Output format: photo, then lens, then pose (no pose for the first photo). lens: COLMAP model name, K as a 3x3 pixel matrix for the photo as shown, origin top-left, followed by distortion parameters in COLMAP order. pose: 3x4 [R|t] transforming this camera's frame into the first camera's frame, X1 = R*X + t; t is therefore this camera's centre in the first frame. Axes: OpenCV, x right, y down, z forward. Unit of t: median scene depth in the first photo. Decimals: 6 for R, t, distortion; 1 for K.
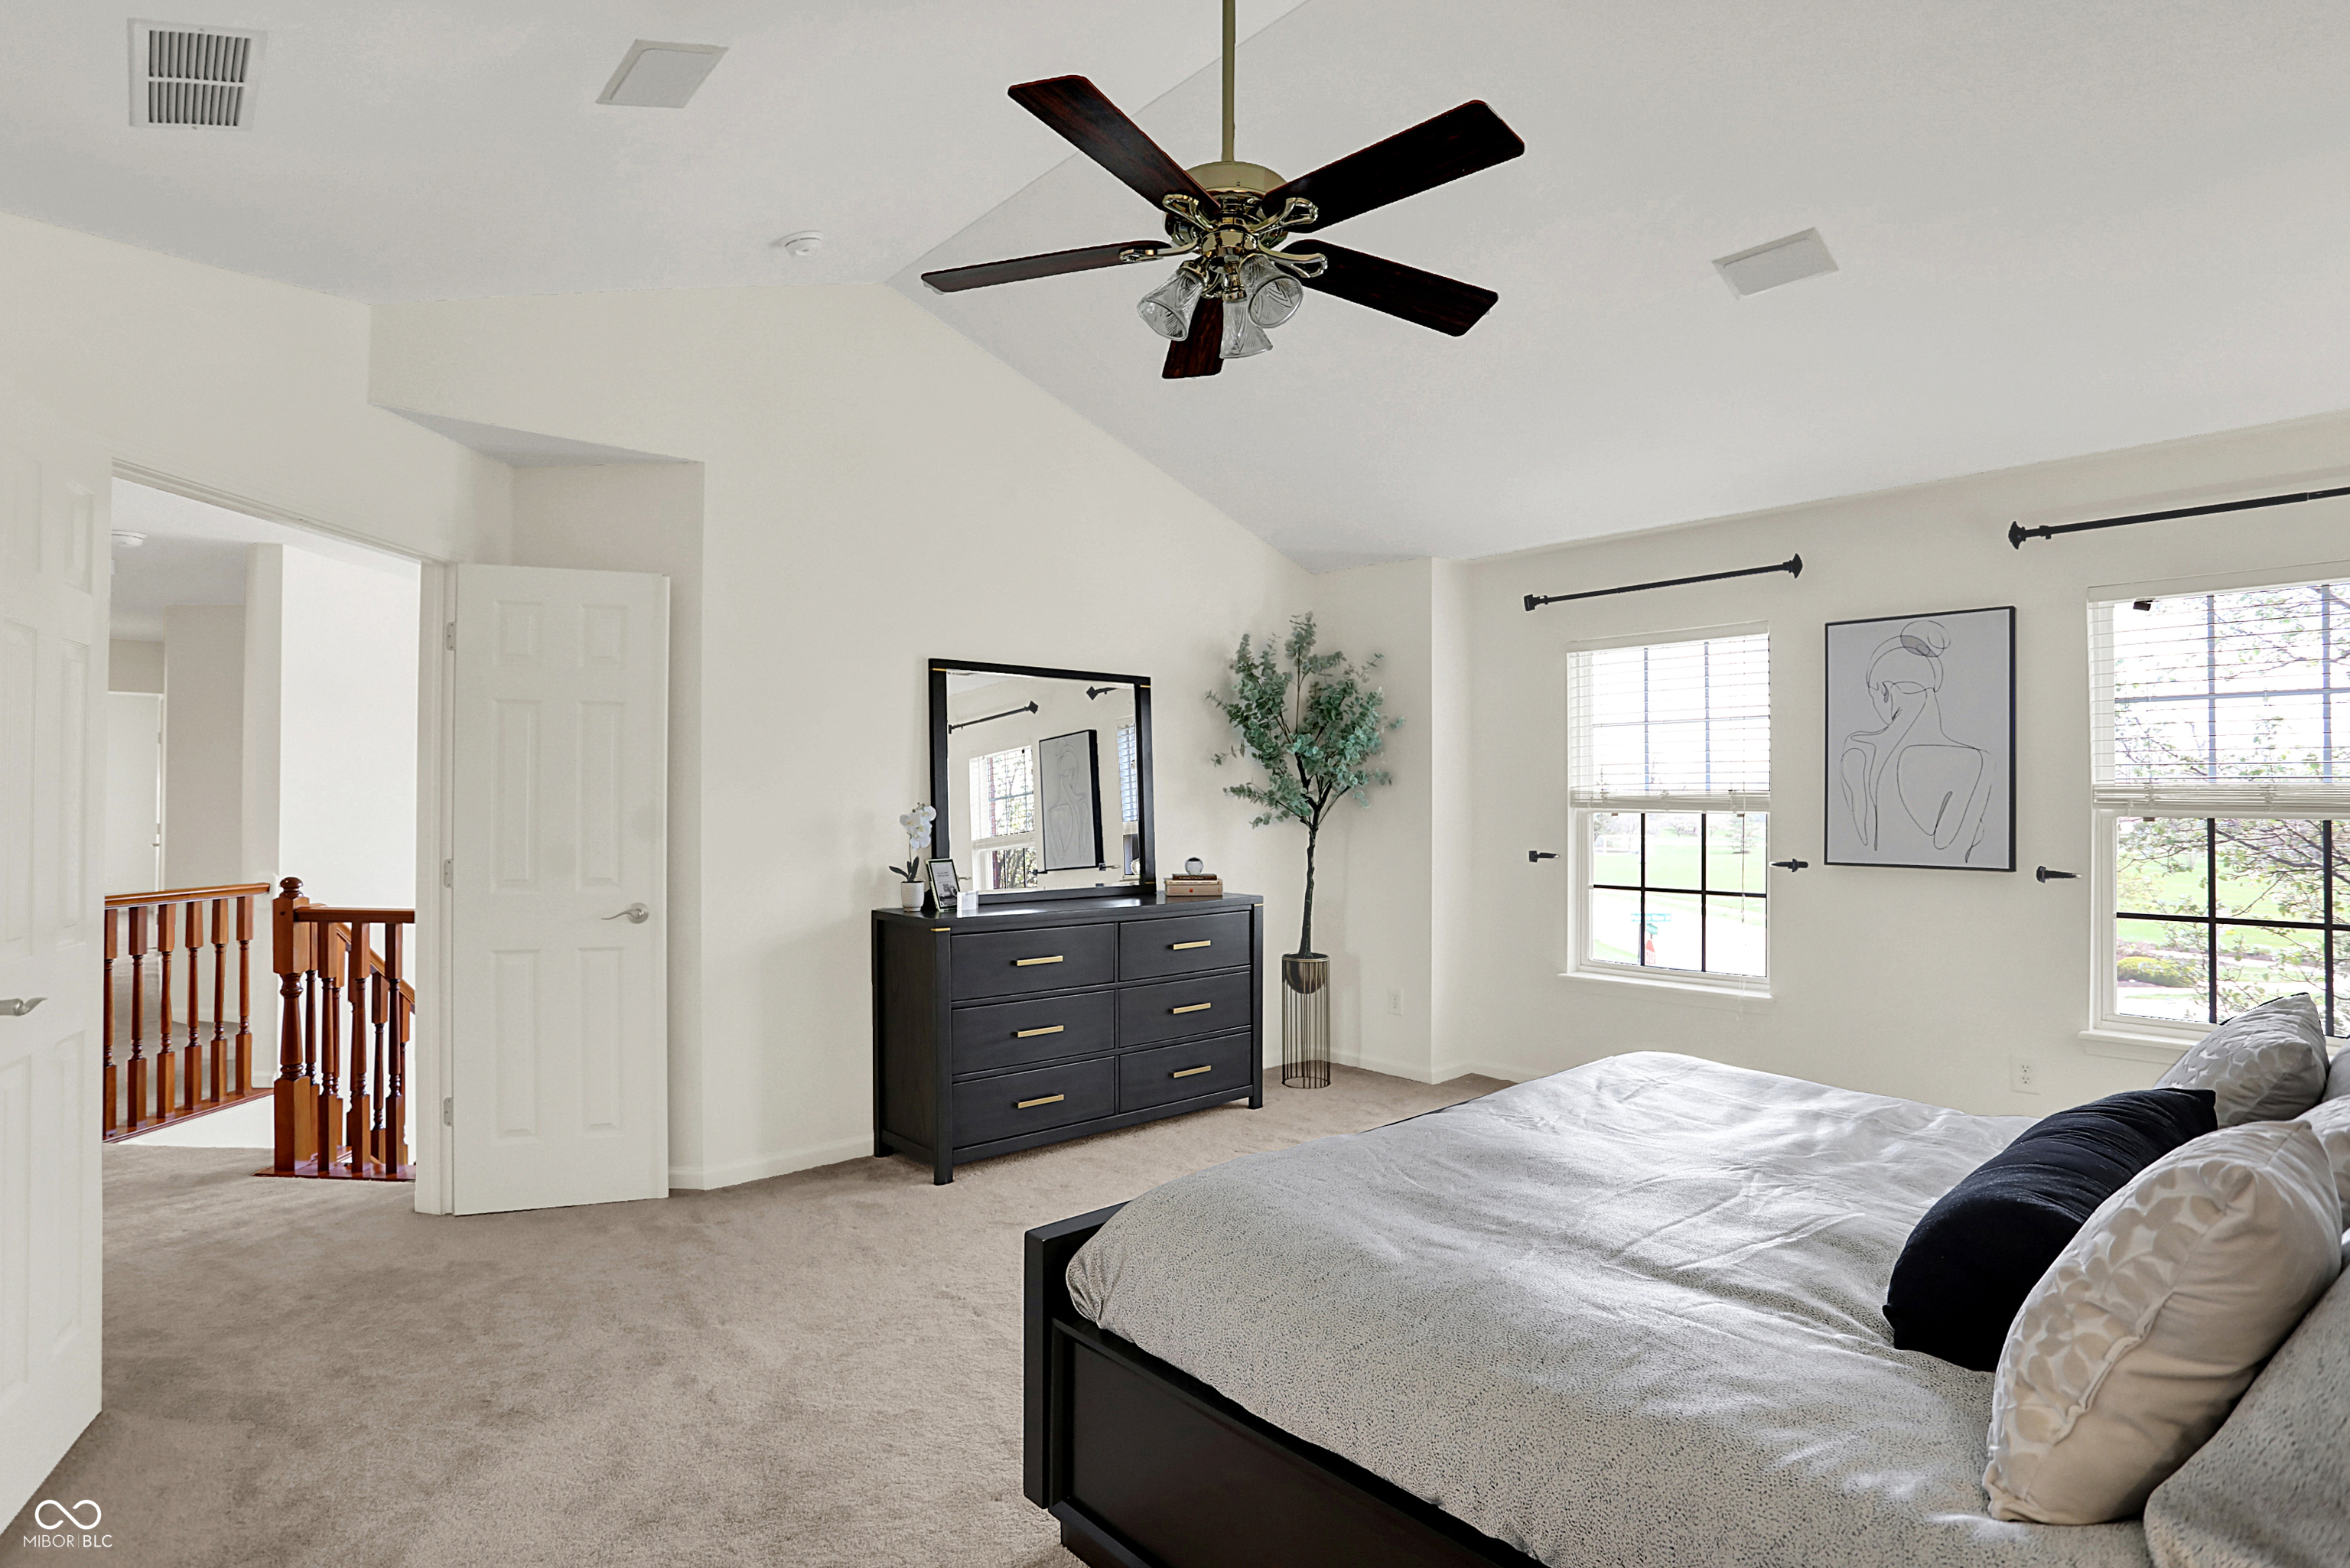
lens RADIAL K [[1236.6, 0, 1175.0], [0, 1236.6, 784.0], [0, 0, 1]] dist [-0.004146, -0.000638]
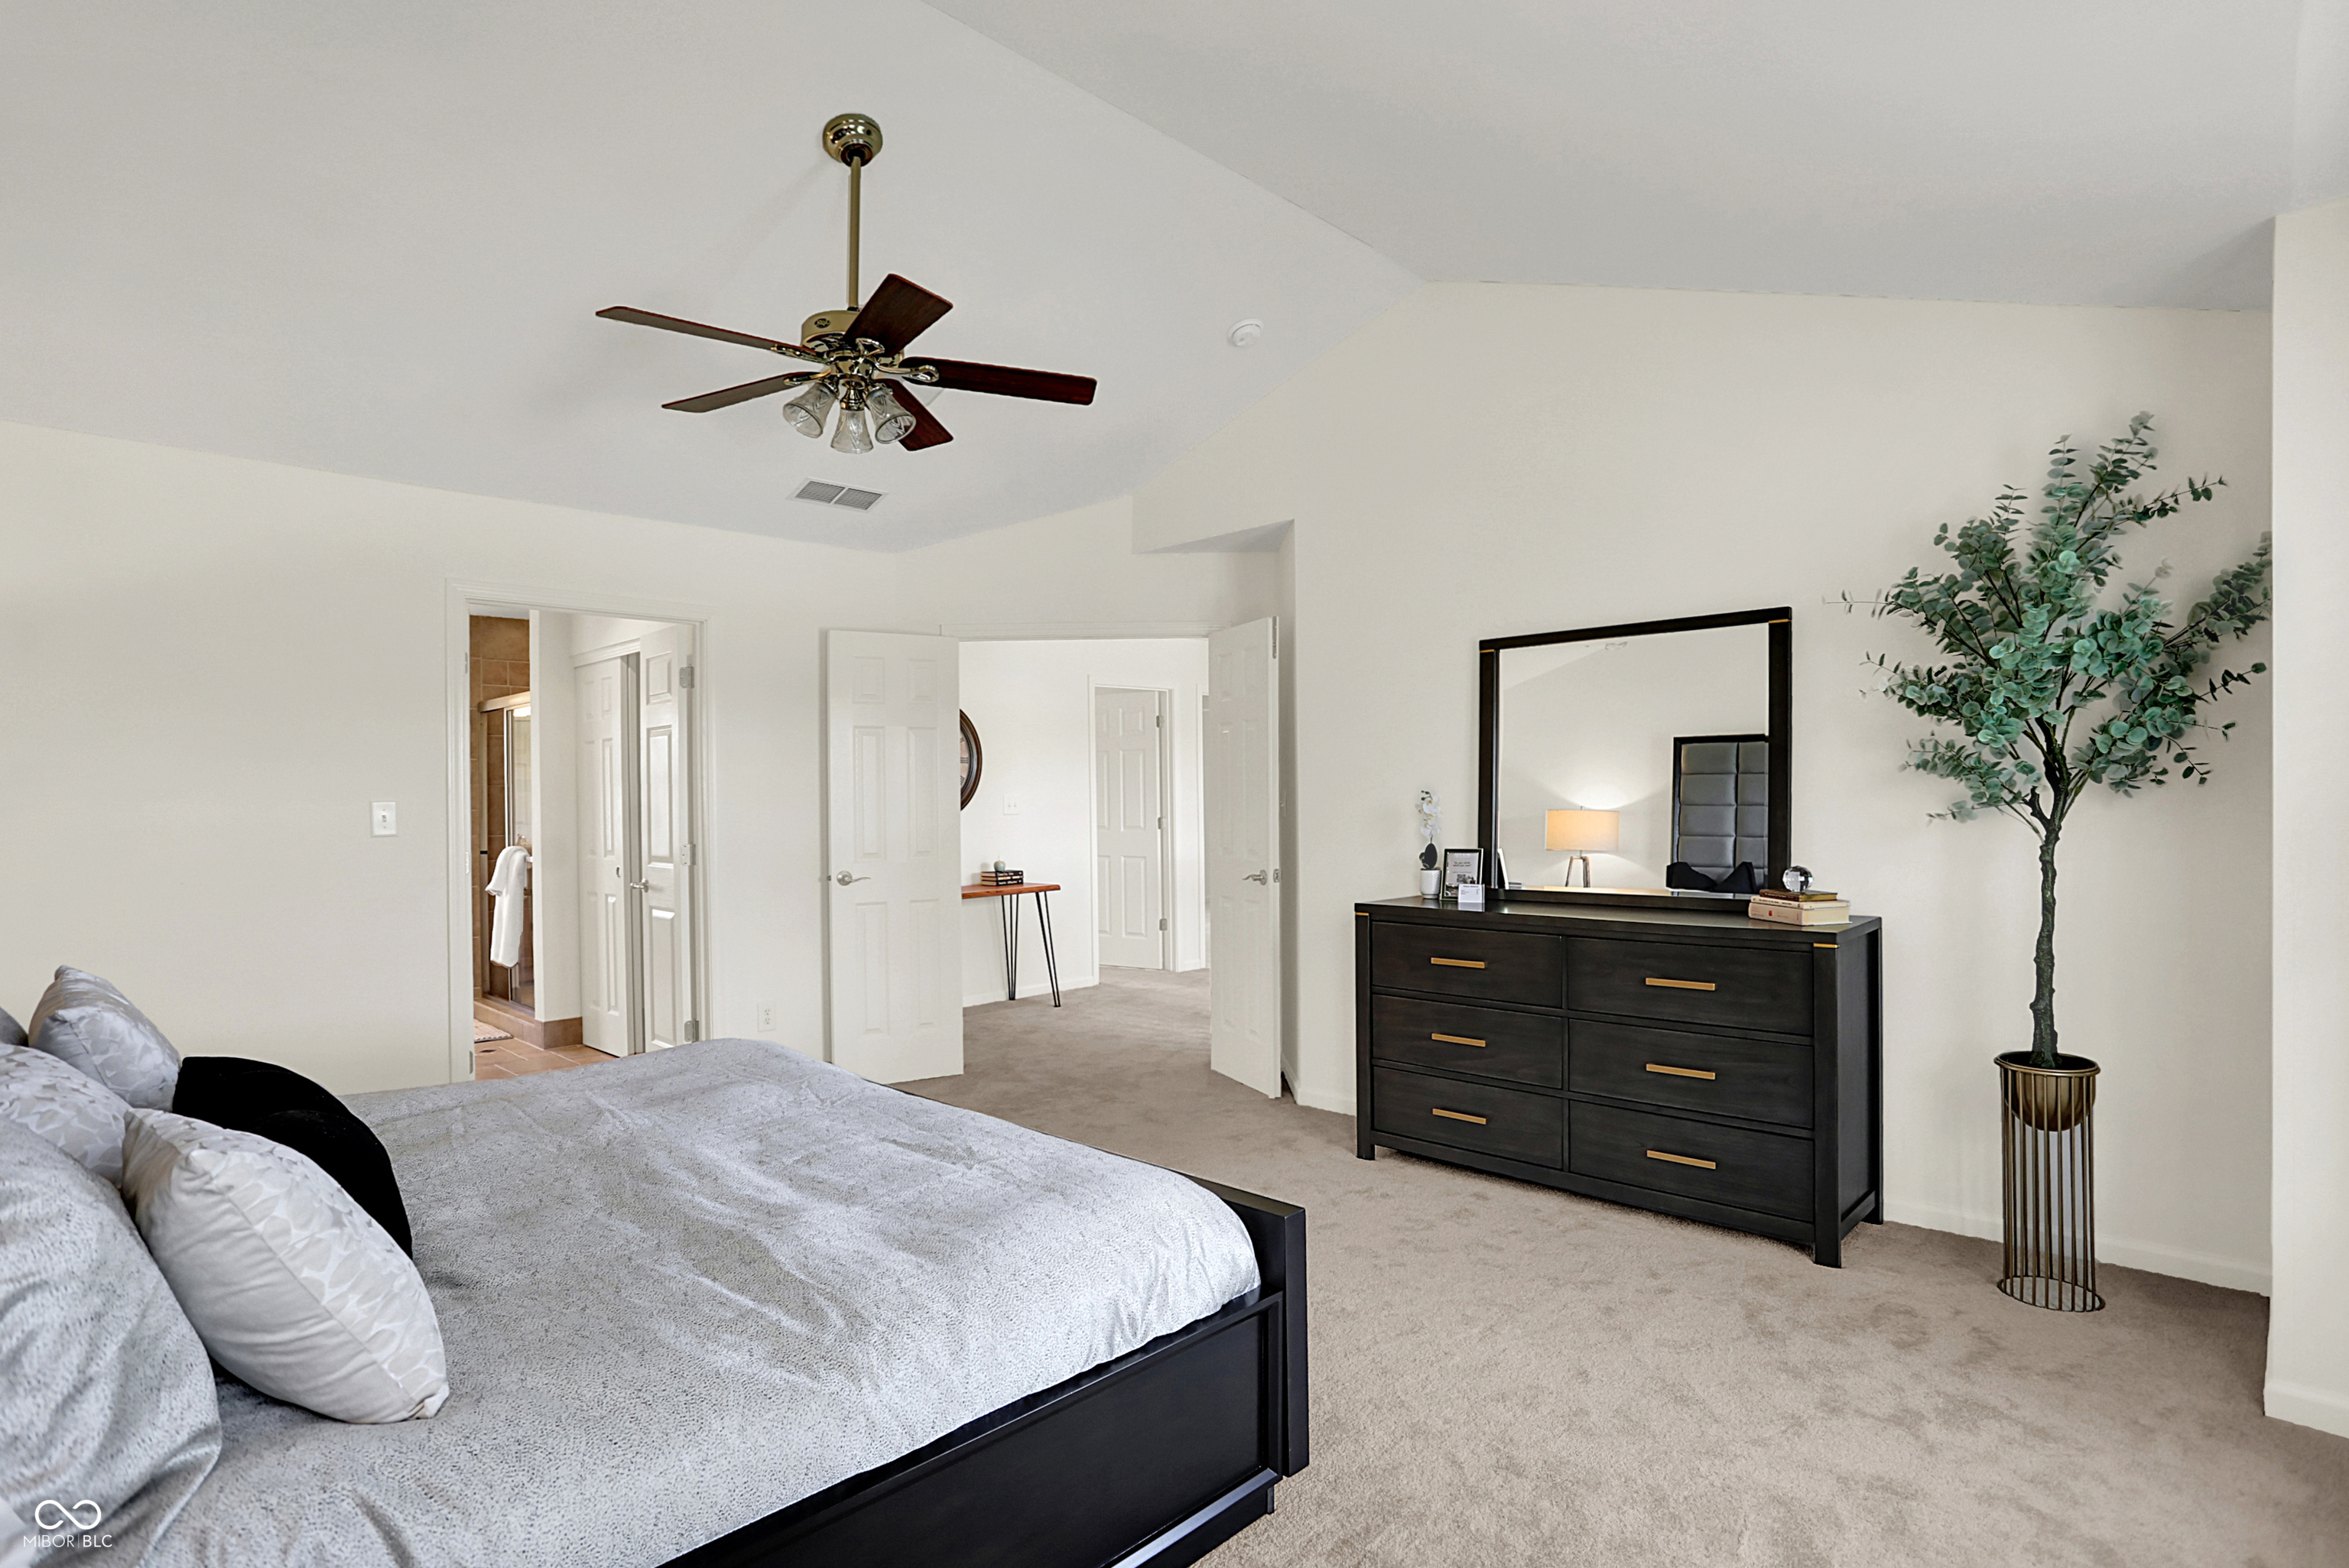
lens RADIAL K [[1236.0, 0, 1174.5], [0, 1236.0, 784.0], [0, 0, 1]] dist [-0.004146, -0.000638]
pose [[0.079127, -0.007064, -0.996840, 0.670400], [0.032793, 0.999452, -0.004480, 0.006086], [0.996325, -0.032335, 0.079315, 0.613630]]
